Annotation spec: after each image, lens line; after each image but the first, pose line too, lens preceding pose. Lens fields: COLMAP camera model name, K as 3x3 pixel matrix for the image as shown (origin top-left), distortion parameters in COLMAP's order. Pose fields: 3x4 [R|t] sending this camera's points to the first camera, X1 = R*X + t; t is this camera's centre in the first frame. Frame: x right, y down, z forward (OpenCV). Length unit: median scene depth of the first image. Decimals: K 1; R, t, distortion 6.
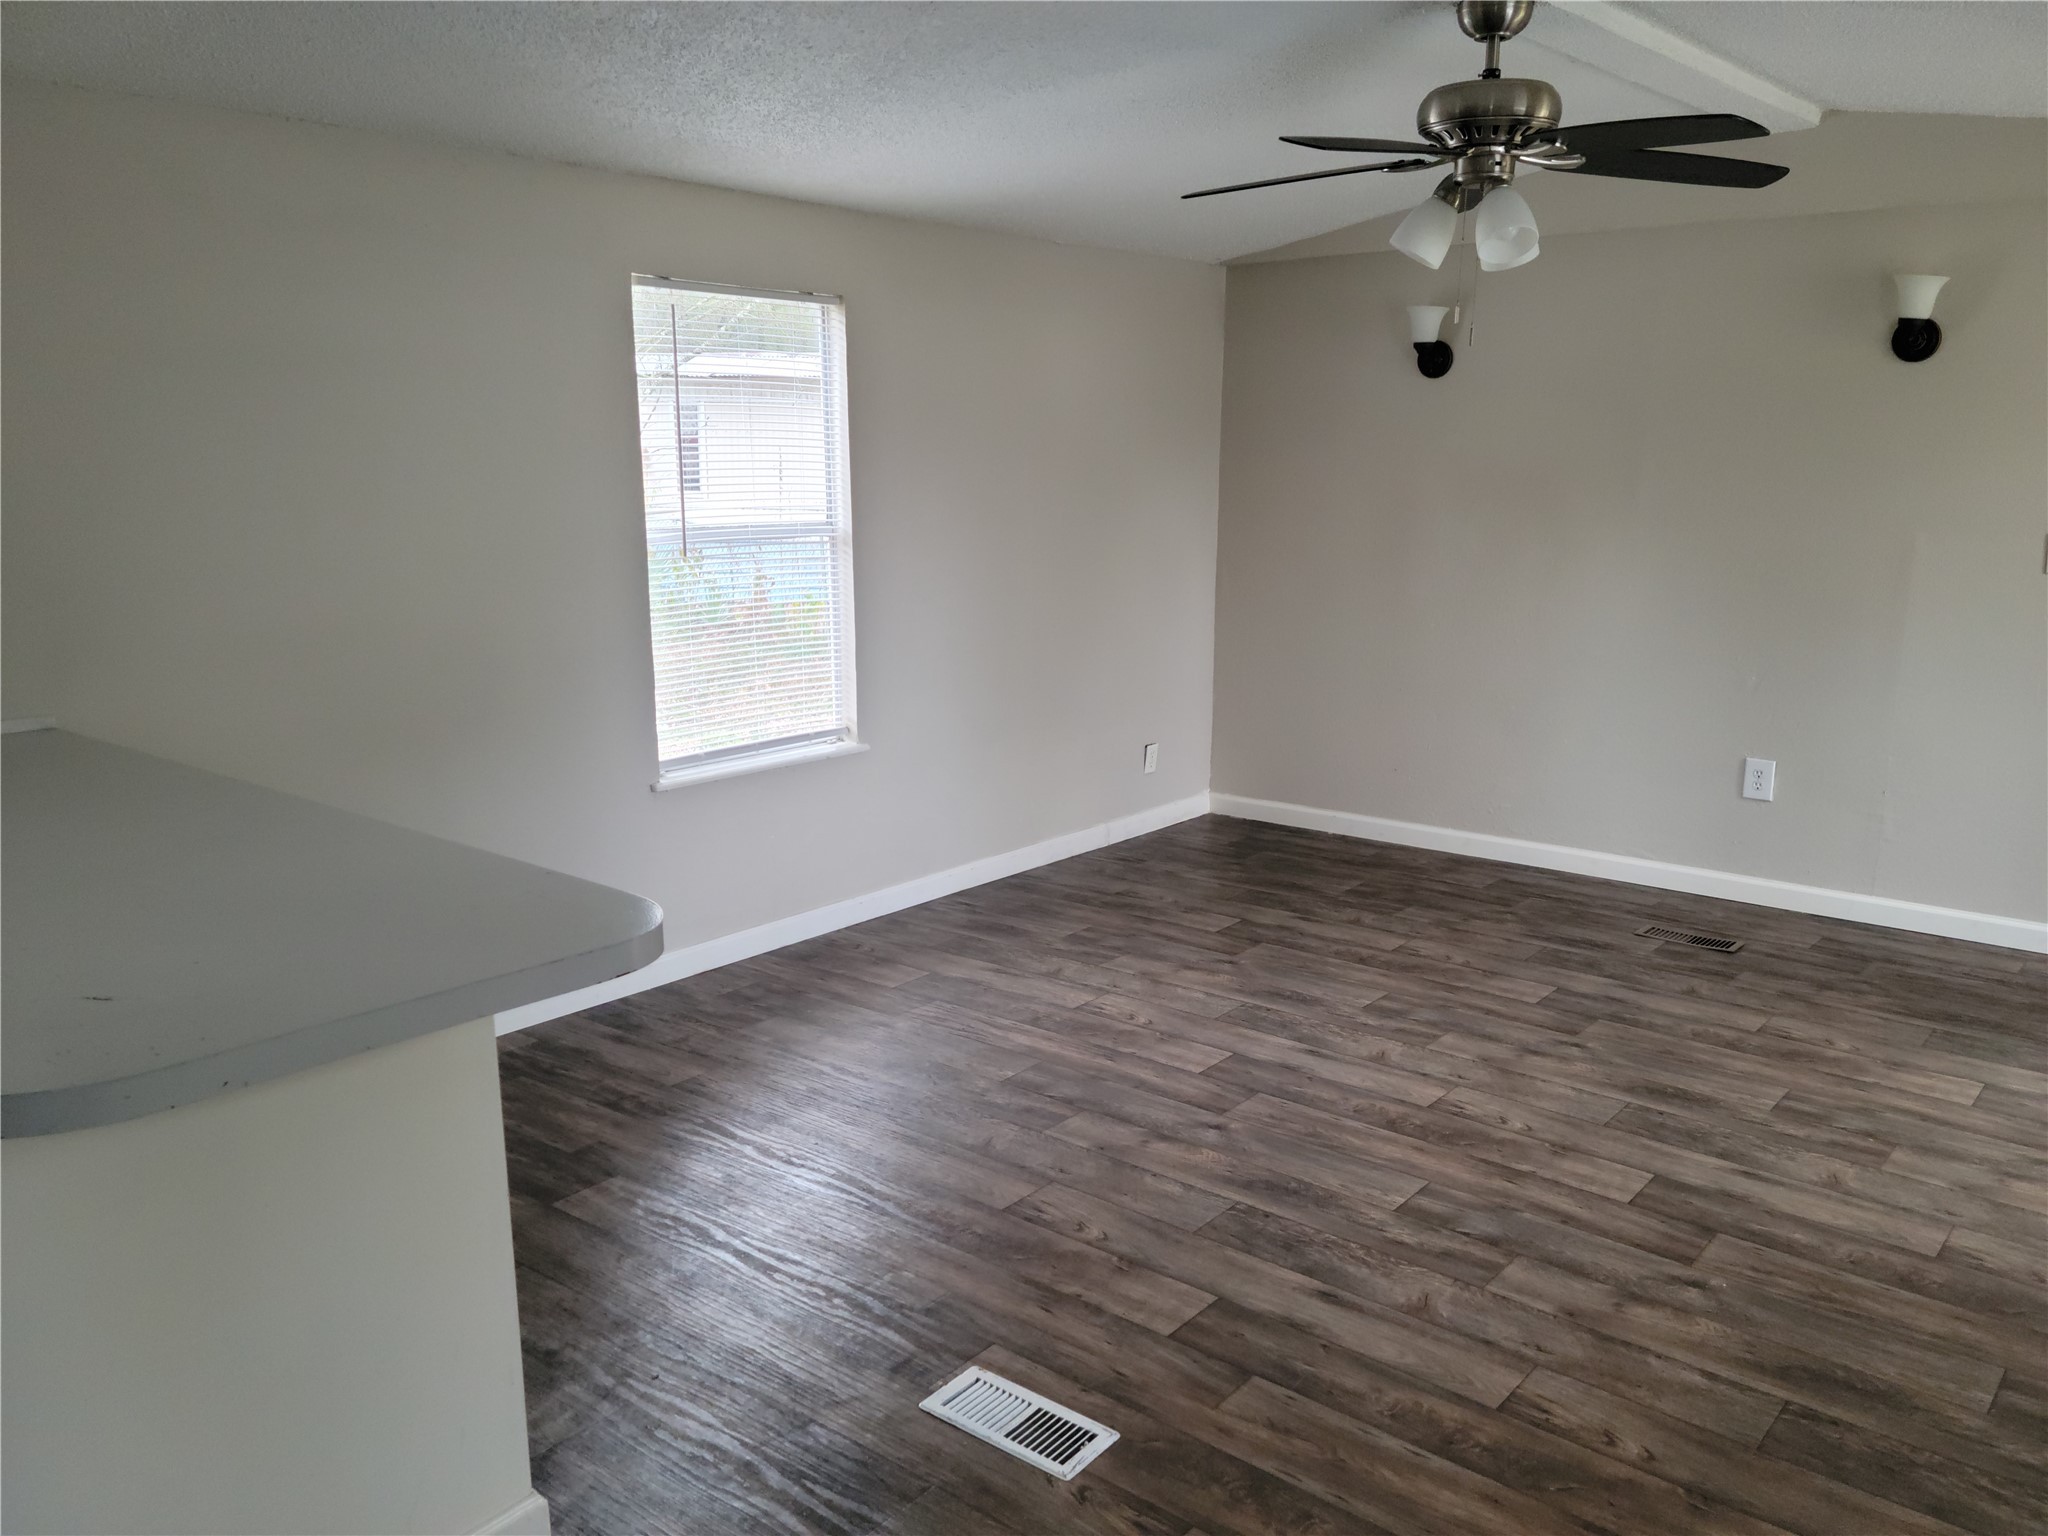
lens RADIAL K [[1653.1, 0, 1022.4], [0, 1653.1, 762.6], [0, 0, 1]] dist [0.077947, -0.023211]
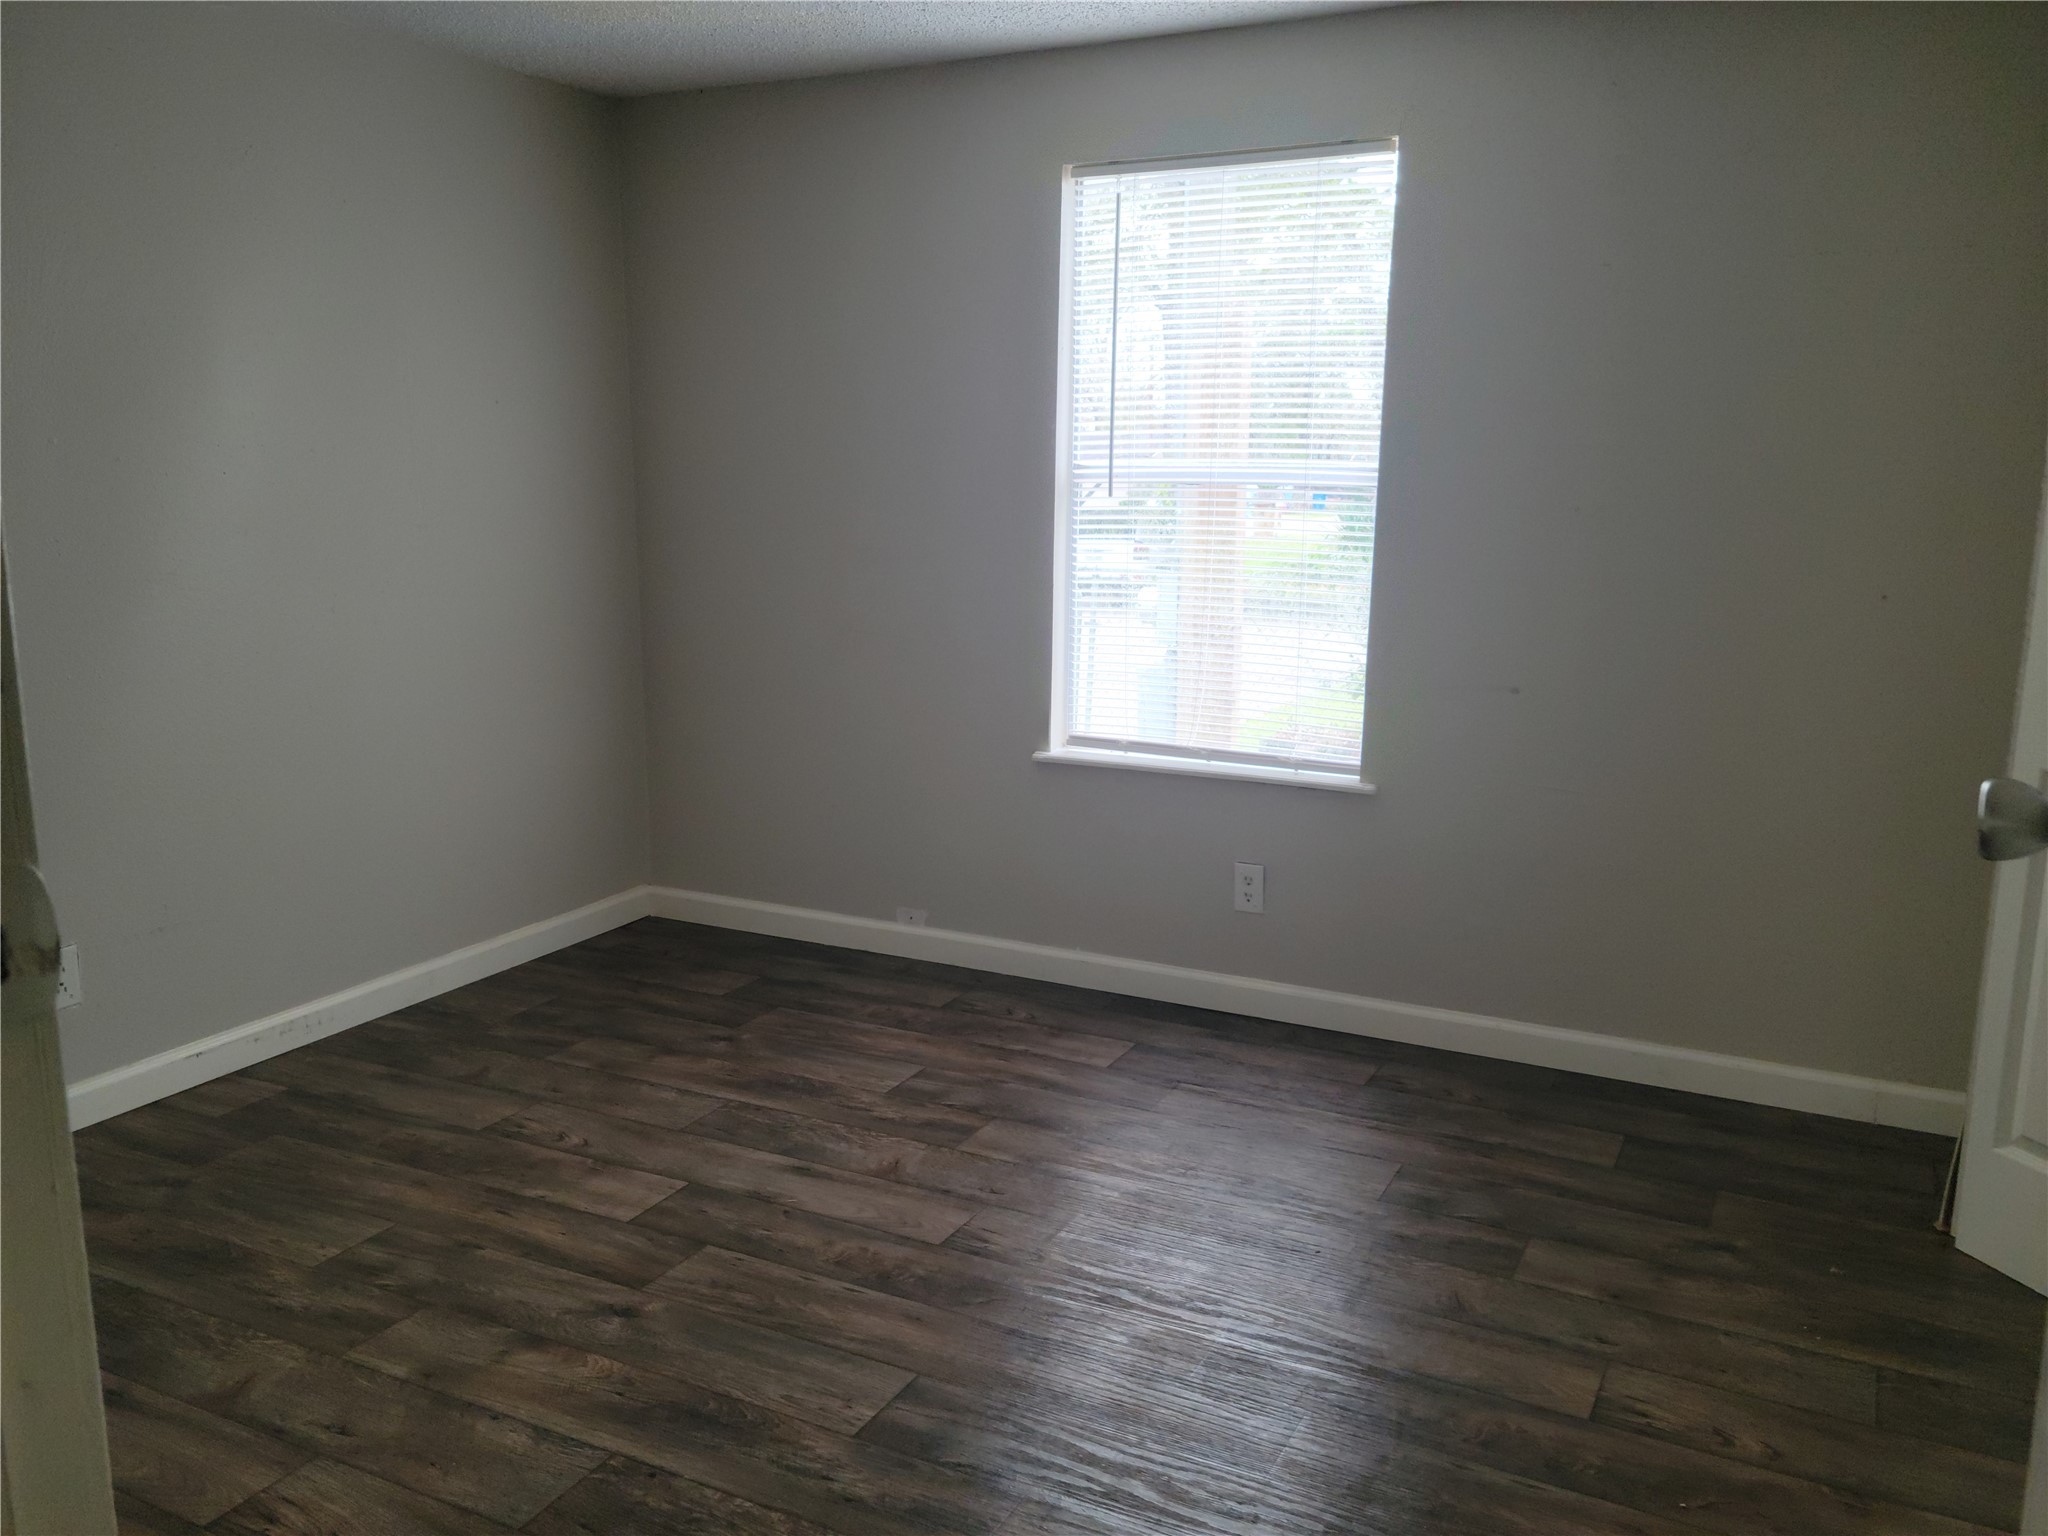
lens RADIAL K [[1653.1, 0, 1032.3], [0, 1653.1, 776.7], [0, 0, 1]] dist [0.077947, -0.023211]
pose [[0.980175, -0.040322, 0.193985, 0.146581], [0.041127, 0.999154, -0.000119, 0.007410], [-0.193816, 0.008095, 0.981005, 0.278422]]
